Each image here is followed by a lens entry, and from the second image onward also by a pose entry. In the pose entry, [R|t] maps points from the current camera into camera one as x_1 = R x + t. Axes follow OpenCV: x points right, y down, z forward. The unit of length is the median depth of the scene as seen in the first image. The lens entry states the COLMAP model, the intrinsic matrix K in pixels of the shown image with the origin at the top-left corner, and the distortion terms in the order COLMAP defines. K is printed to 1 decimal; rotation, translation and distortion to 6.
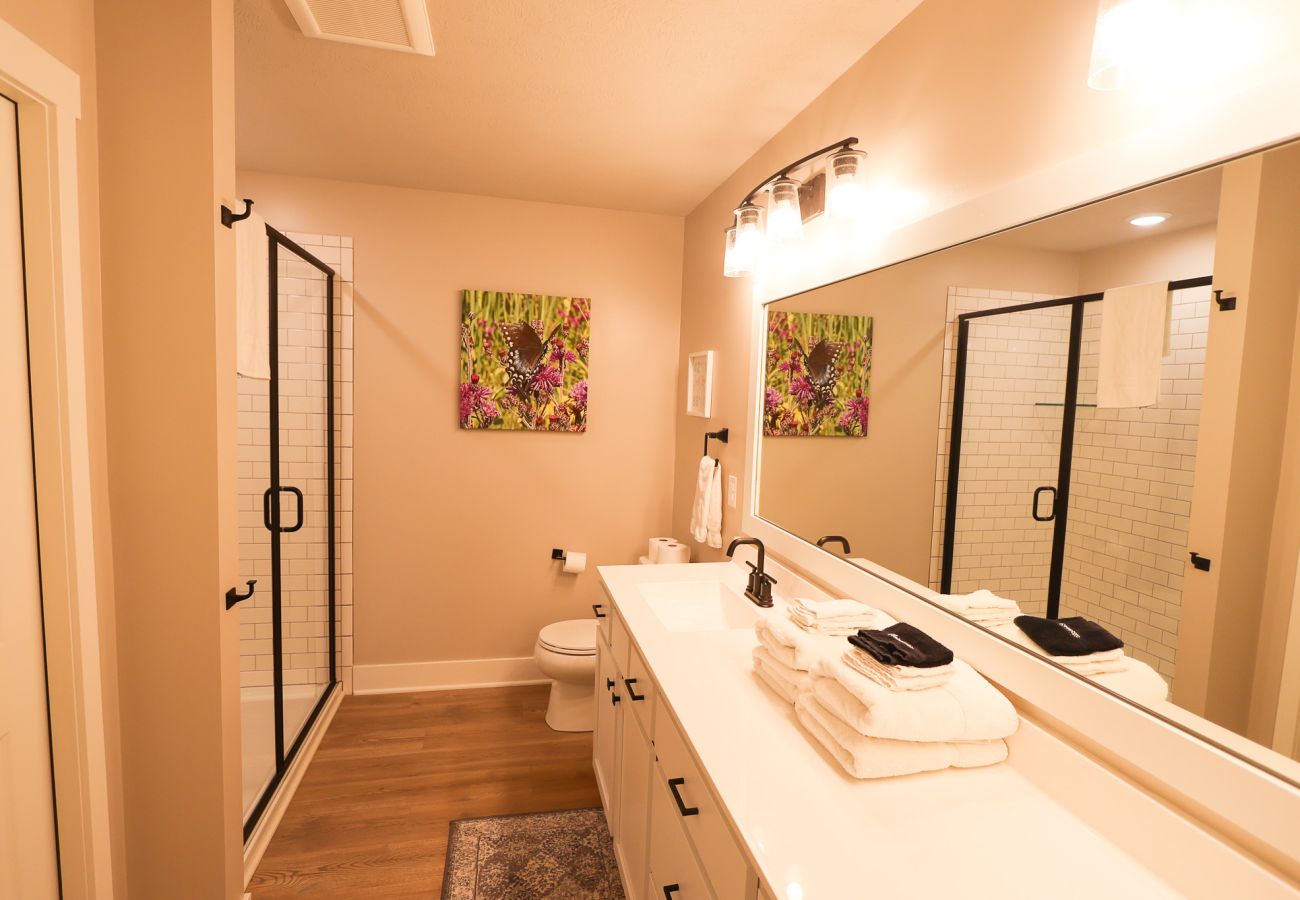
lens RADIAL K [[652.5, 0, 654.2], [0, 652.5, 445.7], [0, 0, 1]] dist [-0.016891, 0.000081]
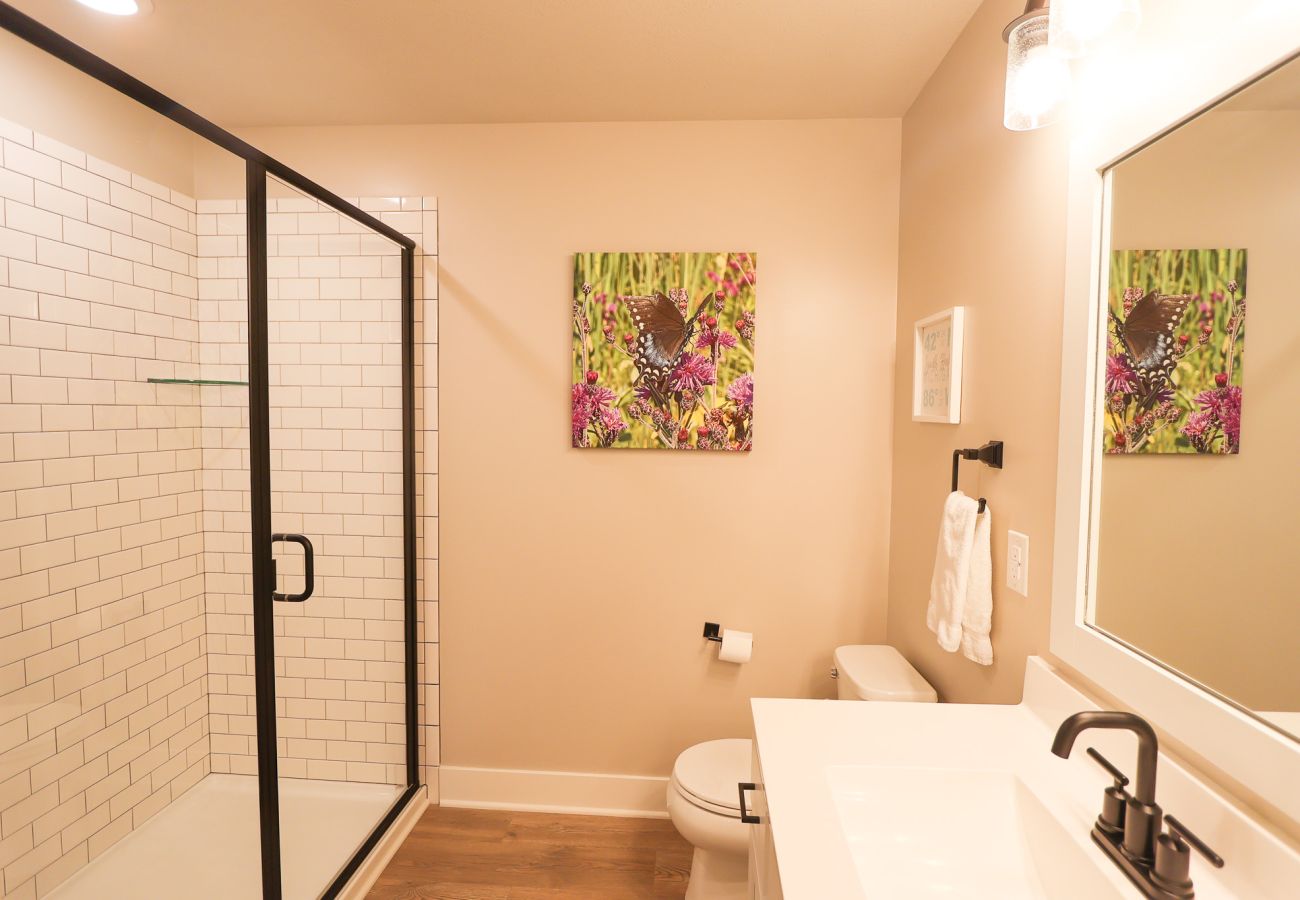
lens RADIAL K [[652.5, 0, 654.2], [0, 652.5, 445.7], [0, 0, 1]] dist [-0.016891, 0.000081]
pose [[0.955058, -0.012064, -0.296172, -0.001678], [0.002562, 0.999470, -0.032451, -0.005004], [0.296407, 0.030234, 0.954583, 0.339099]]
